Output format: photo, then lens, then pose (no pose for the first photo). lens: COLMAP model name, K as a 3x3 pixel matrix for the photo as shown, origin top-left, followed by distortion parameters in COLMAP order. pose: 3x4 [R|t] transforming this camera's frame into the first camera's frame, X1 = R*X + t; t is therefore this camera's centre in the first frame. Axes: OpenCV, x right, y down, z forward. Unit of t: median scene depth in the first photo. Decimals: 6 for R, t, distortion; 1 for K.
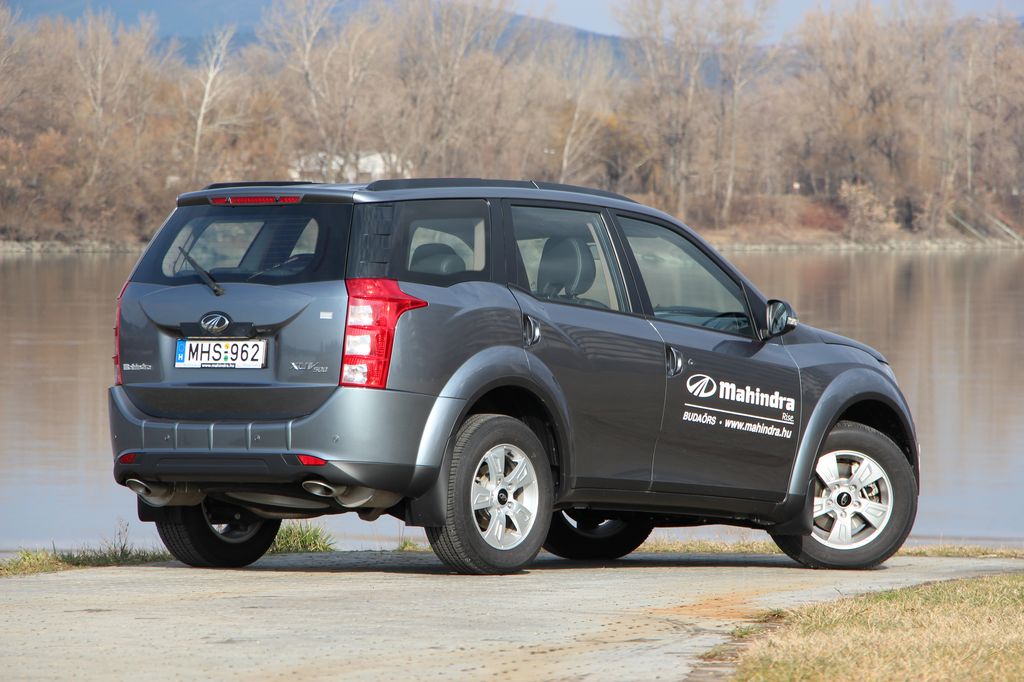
lens RADIAL K [[6102.4, 0, 512.0], [0, 6102.4, 341.0], [0, 0, 1]] dist [2.089528, 10.960786]
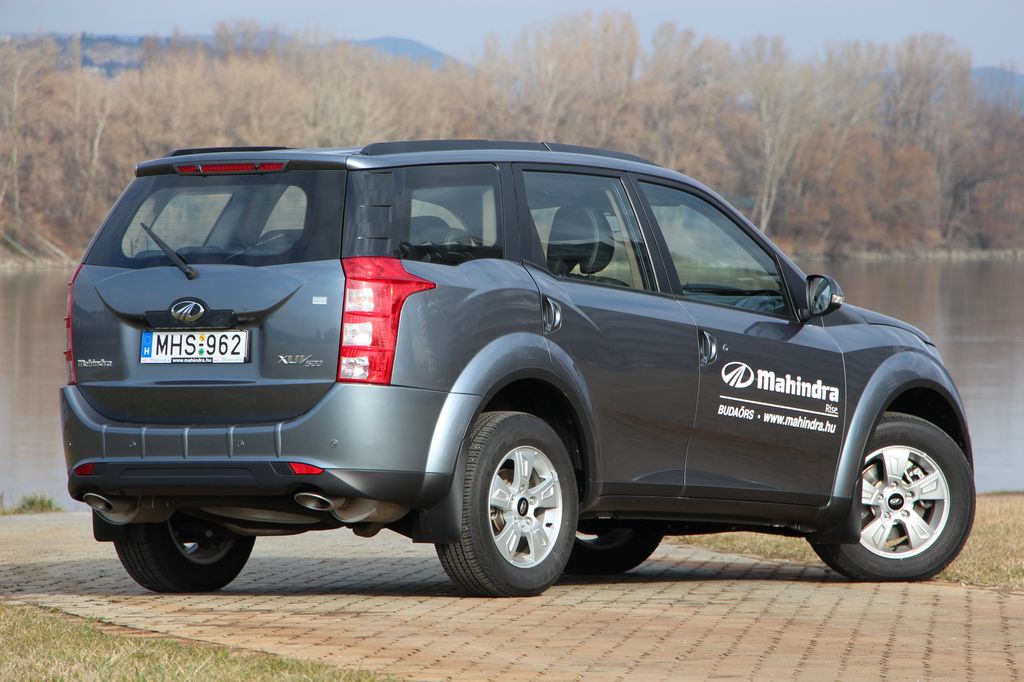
lens RADIAL K [[6102.4, 0, 512.0], [0, 6102.4, 341.0], [0, 0, 1]] dist [2.089528, 10.960786]
pose [[0.999163, -0.014487, 0.038254, -0.035752], [0.014341, 0.999889, 0.004095, -0.001594], [-0.038309, -0.003543, 0.999260, 0.135246]]
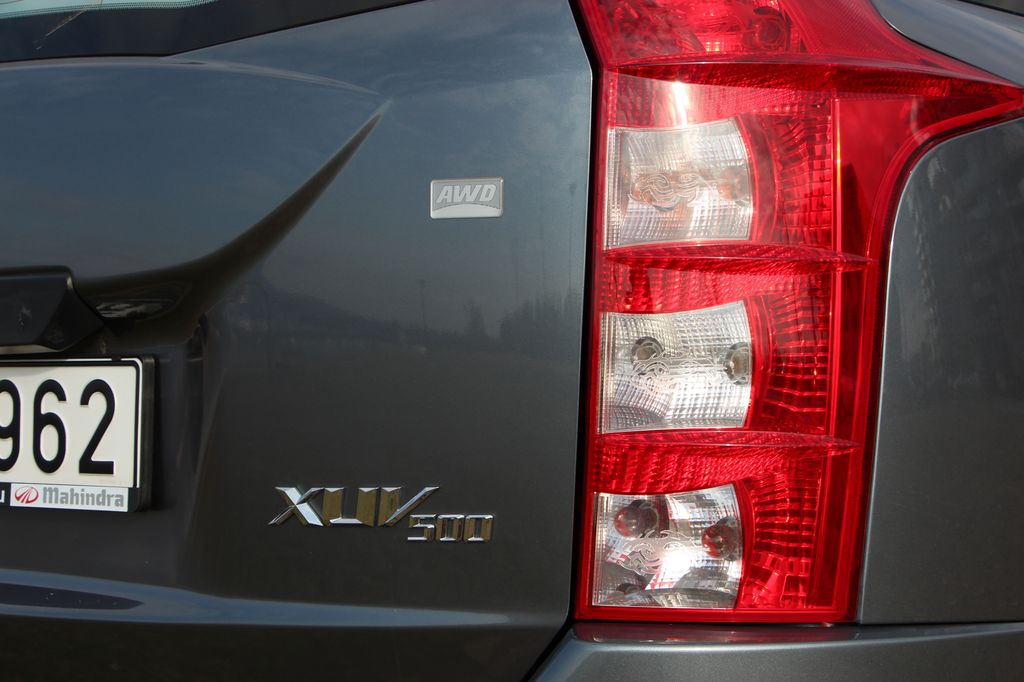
lens RADIAL K [[2109.5, 0, 512.0], [0, 2109.5, 341.0], [0, 0, 1]] dist [0.059622, 0.388980]
pose [[0.997988, -0.062992, -0.007216, -0.028469], [0.063266, 0.996843, 0.047965, -0.002967], [0.004172, -0.048325, 0.998823, 0.926903]]
